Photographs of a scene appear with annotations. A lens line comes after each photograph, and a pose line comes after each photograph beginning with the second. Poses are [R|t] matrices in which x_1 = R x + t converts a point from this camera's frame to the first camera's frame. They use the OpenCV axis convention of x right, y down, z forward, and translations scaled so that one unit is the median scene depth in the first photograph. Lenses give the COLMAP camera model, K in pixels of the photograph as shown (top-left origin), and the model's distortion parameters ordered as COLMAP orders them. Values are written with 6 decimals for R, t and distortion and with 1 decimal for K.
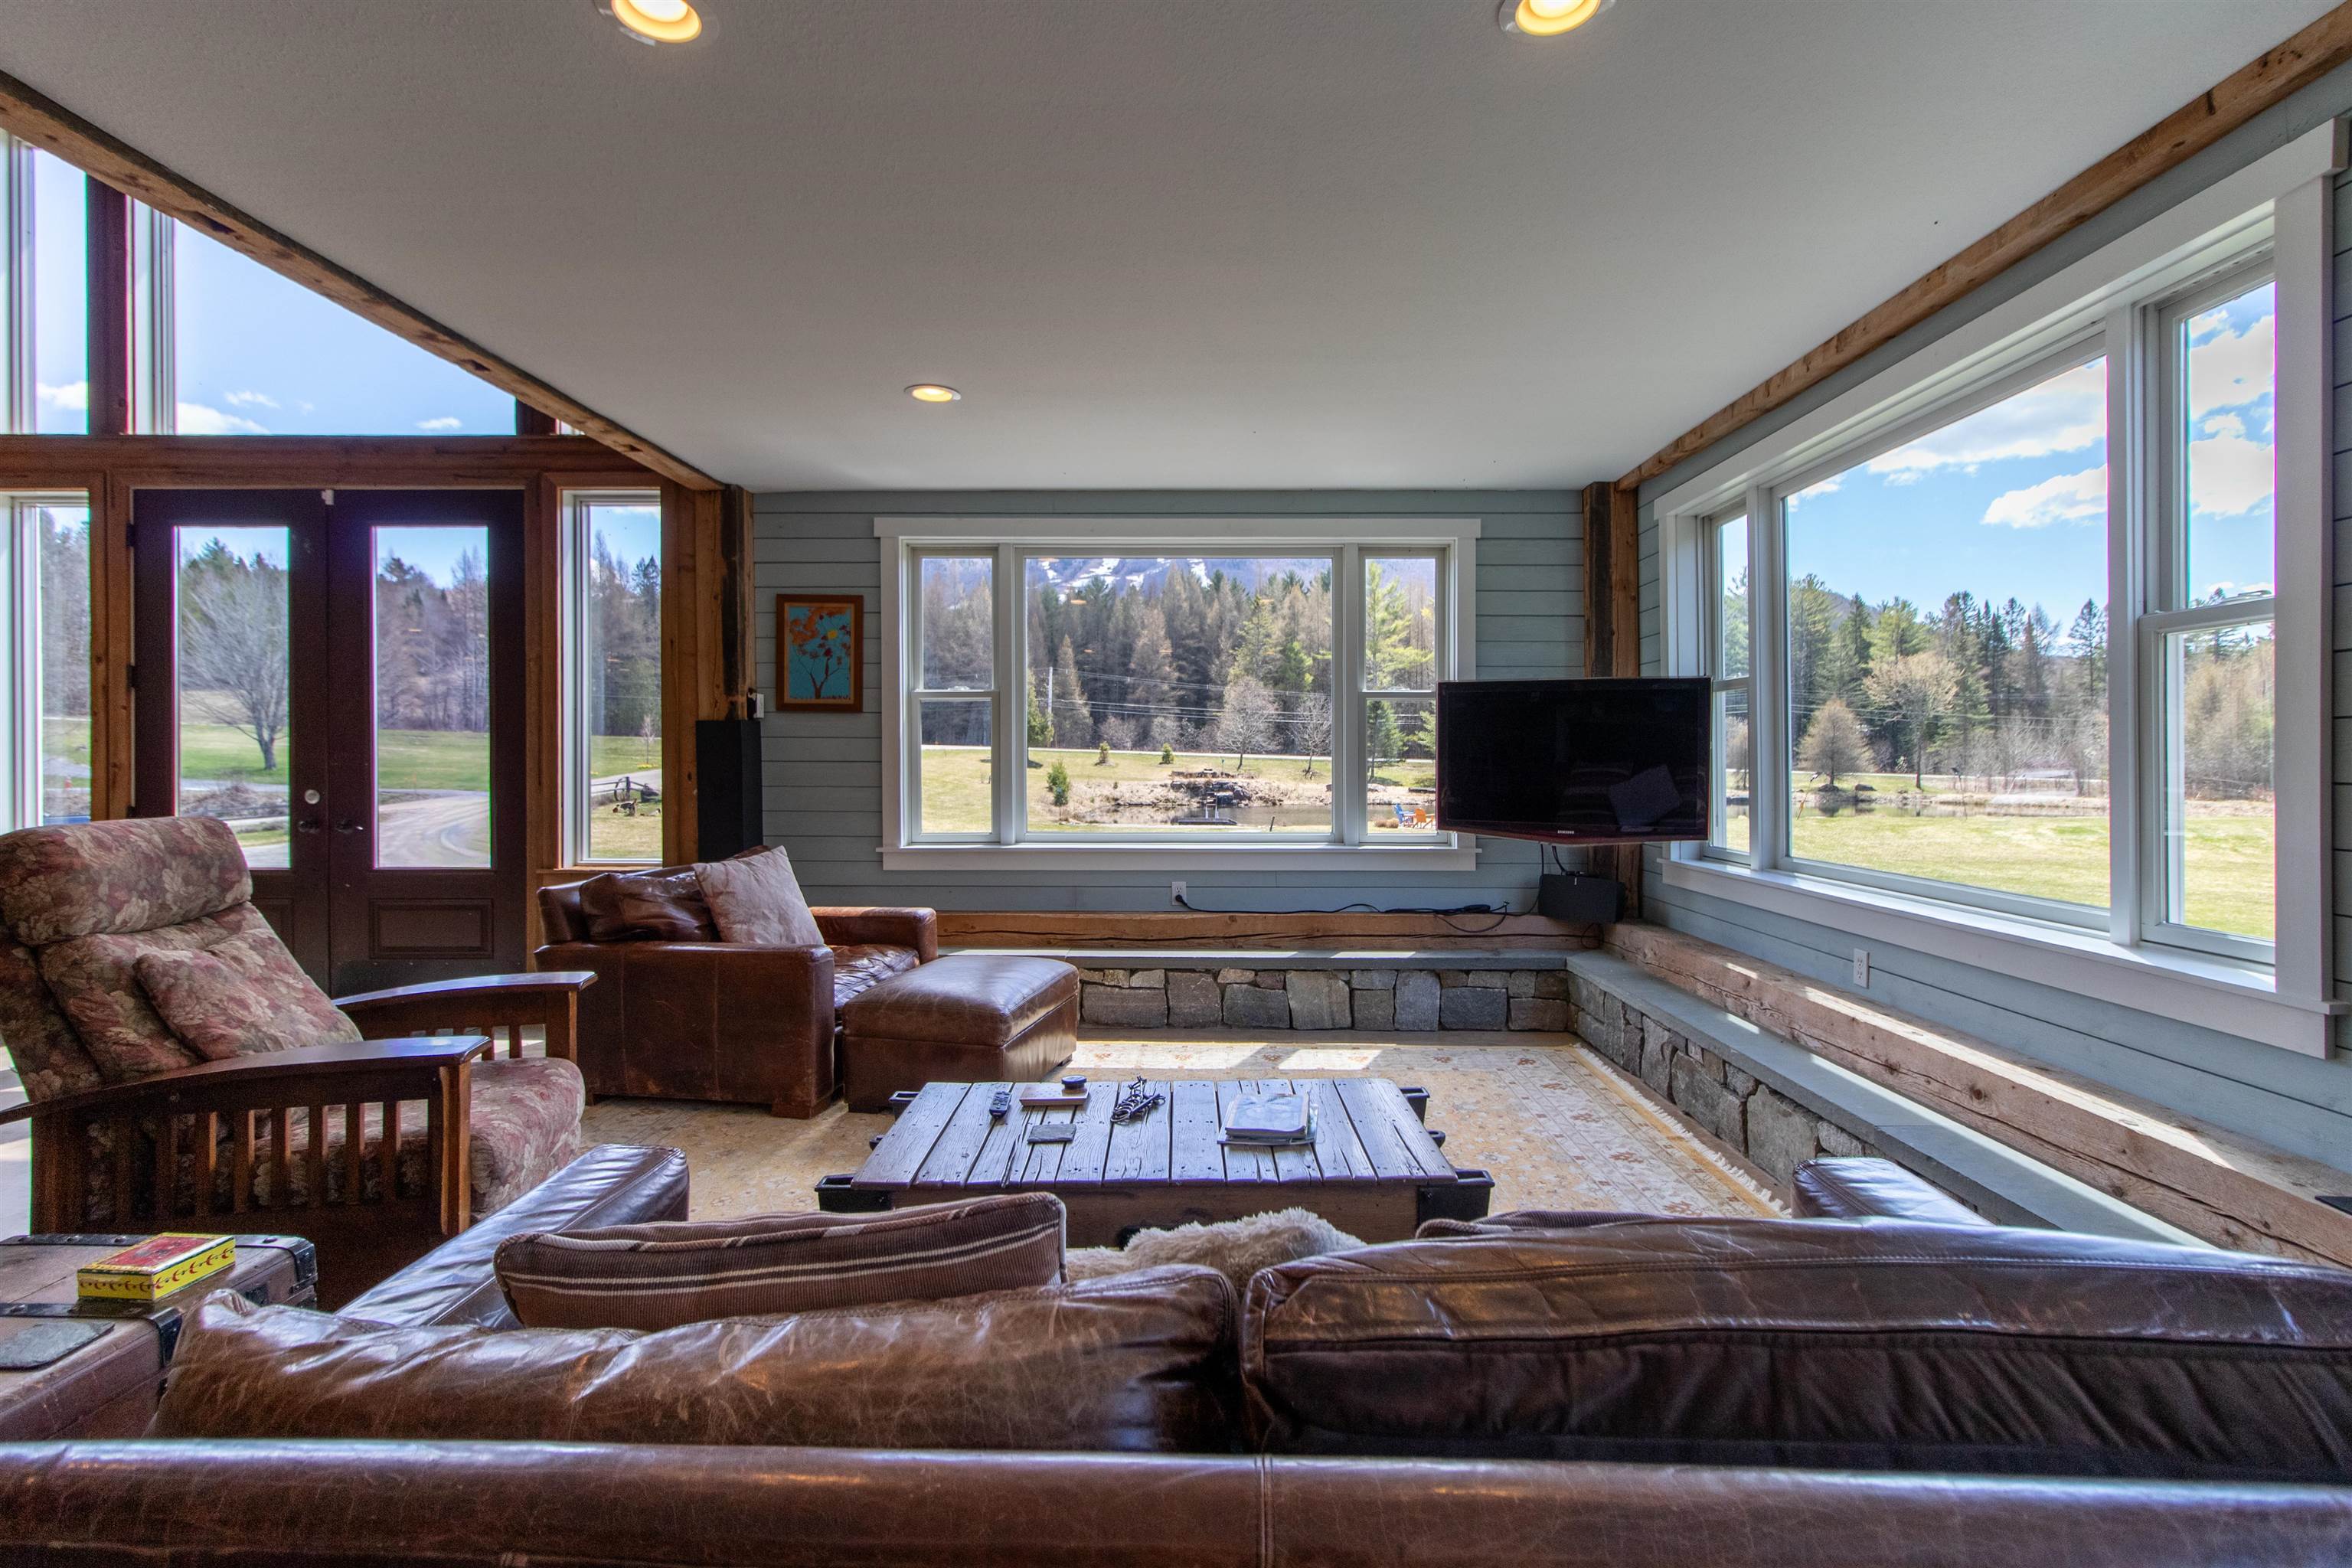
lens RADIAL K [[1096.6, 0, 1185.8], [0, 1096.6, 764.0], [0, 0, 1]] dist [0.000836, 0.000785]
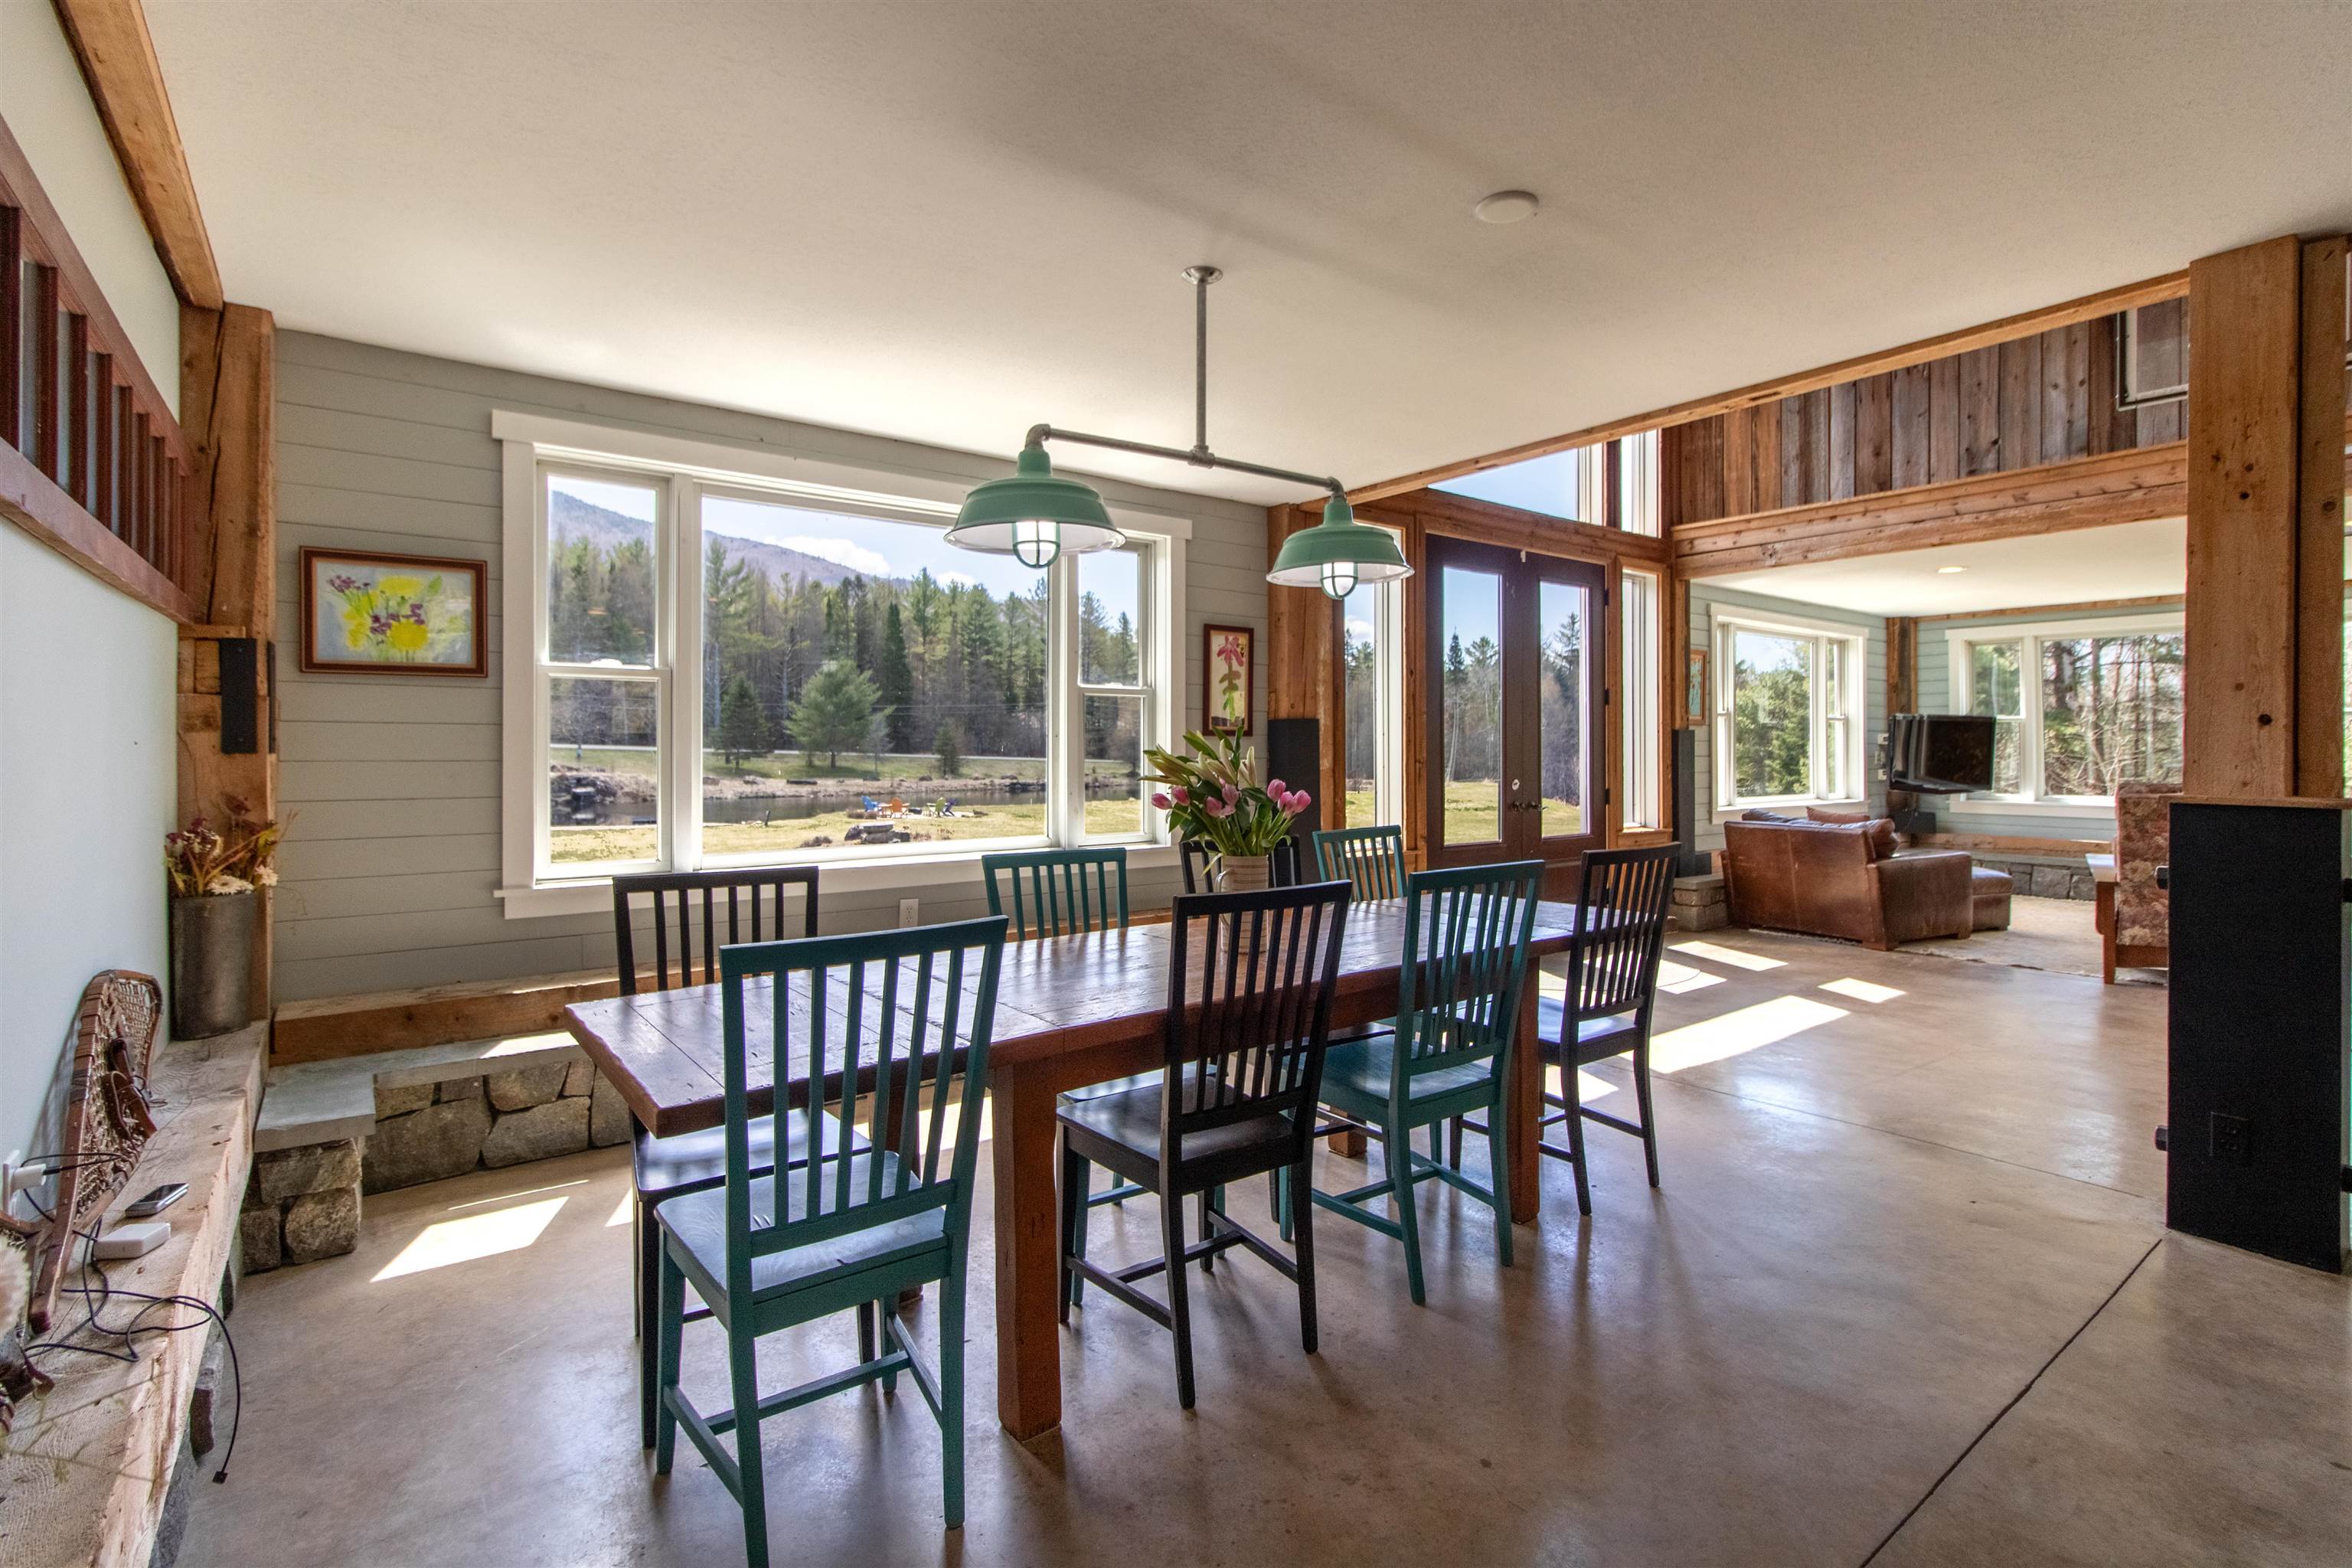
lens RADIAL K [[1096.6, 0, 1184.6], [0, 1096.6, 750.8], [0, 0, 1]] dist [0.000836, 0.000785]
pose [[0.791069, -0.001333, 0.611726, -0.121131], [0.003206, 0.999993, -0.001966, -0.000536], [-0.611719, 0.003516, 0.791067, 0.013326]]
